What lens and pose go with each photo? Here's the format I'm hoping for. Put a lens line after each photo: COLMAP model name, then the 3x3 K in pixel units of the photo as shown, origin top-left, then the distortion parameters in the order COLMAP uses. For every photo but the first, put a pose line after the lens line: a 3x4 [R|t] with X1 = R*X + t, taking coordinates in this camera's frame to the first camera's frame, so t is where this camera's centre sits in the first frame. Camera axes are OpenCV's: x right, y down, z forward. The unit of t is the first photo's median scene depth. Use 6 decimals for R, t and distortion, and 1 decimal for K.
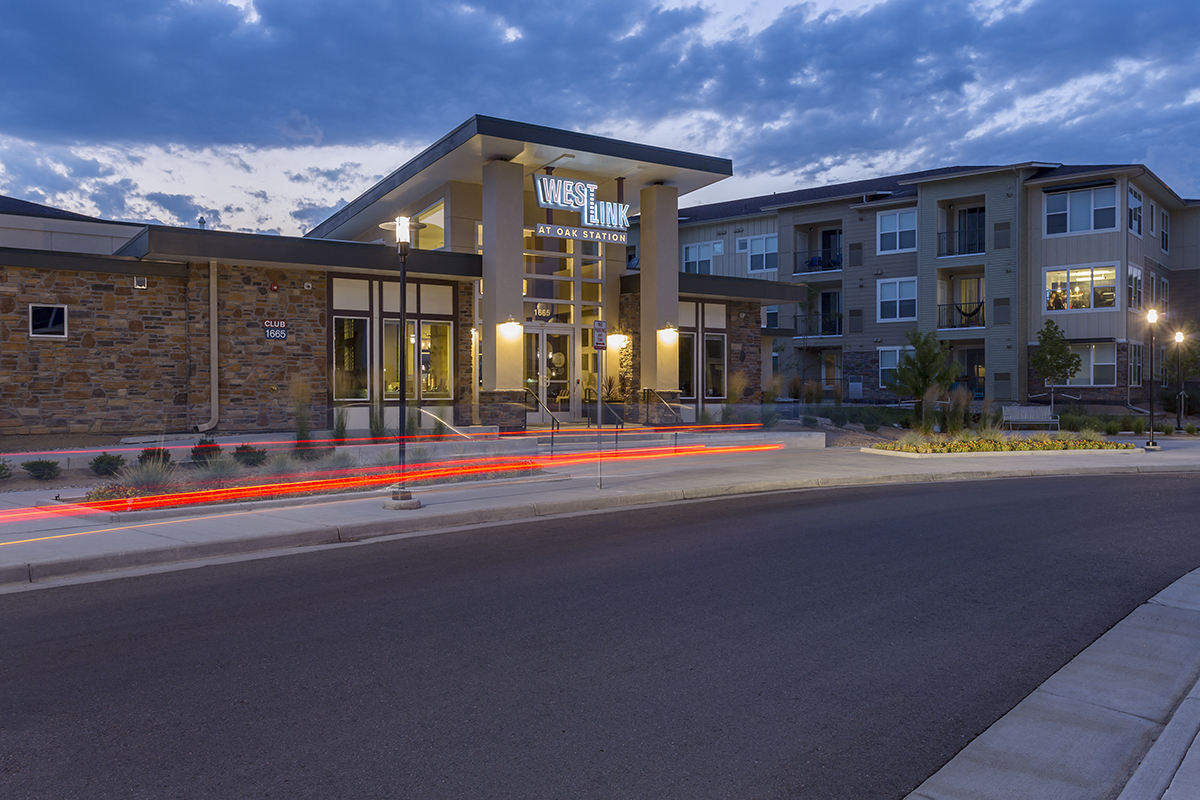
lens RADIAL K [[992.2, 0, 600.8], [0, 992.2, 400.2], [0, 0, 1]] dist [0.043584, 0.002892]
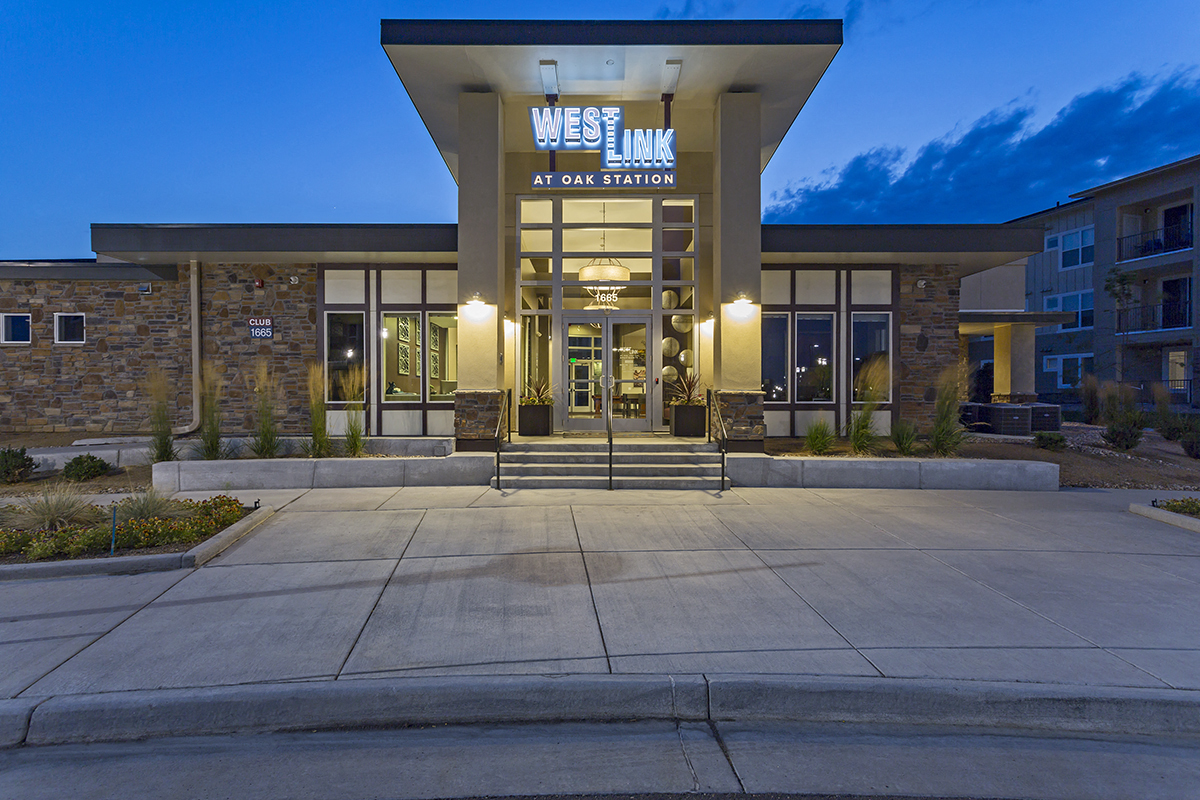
lens RADIAL K [[571.3, 0, 598.6], [0, 571.3, 396.4], [0, 0, 1]] dist [0.013319, 0.000653]
pose [[0.822396, 0.001147, -0.568914, 0.252994], [-0.005674, 0.999965, -0.006187, -0.004192], [0.568887, 0.008316, 0.822374, 0.743398]]
